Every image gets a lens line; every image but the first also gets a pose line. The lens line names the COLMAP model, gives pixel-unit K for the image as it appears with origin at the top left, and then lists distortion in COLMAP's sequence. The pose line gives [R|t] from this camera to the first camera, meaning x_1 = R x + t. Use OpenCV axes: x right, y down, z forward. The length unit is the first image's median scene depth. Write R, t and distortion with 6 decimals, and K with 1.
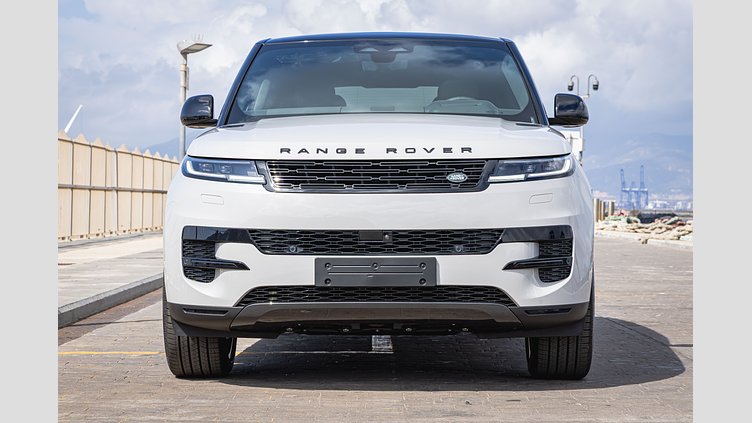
lens RADIAL K [[2179.1, 0, 376.0], [0, 2179.1, 211.5], [0, 0, 1]] dist [-0.028516, 0.070493]
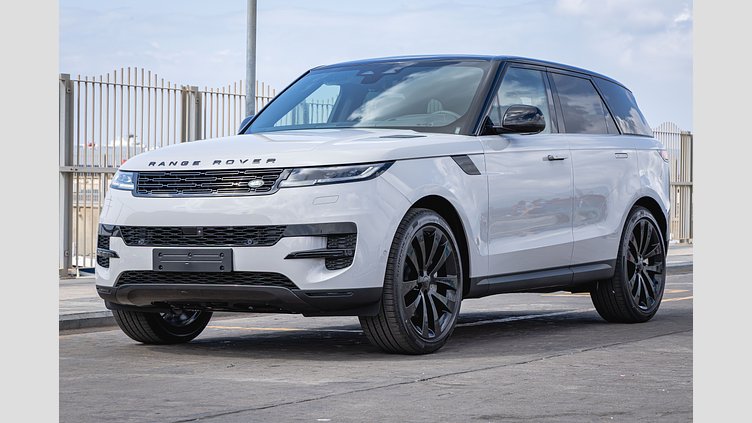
lens RADIAL K [[2179.1, 0, 376.0], [0, 2179.1, 211.5], [0, 0, 1]] dist [-0.028516, 0.070493]
pose [[0.856607, -0.005631, -0.515940, 0.726921], [0.007434, 0.999971, 0.001430, -0.001118], [0.515917, -0.005061, 0.856624, -0.014053]]
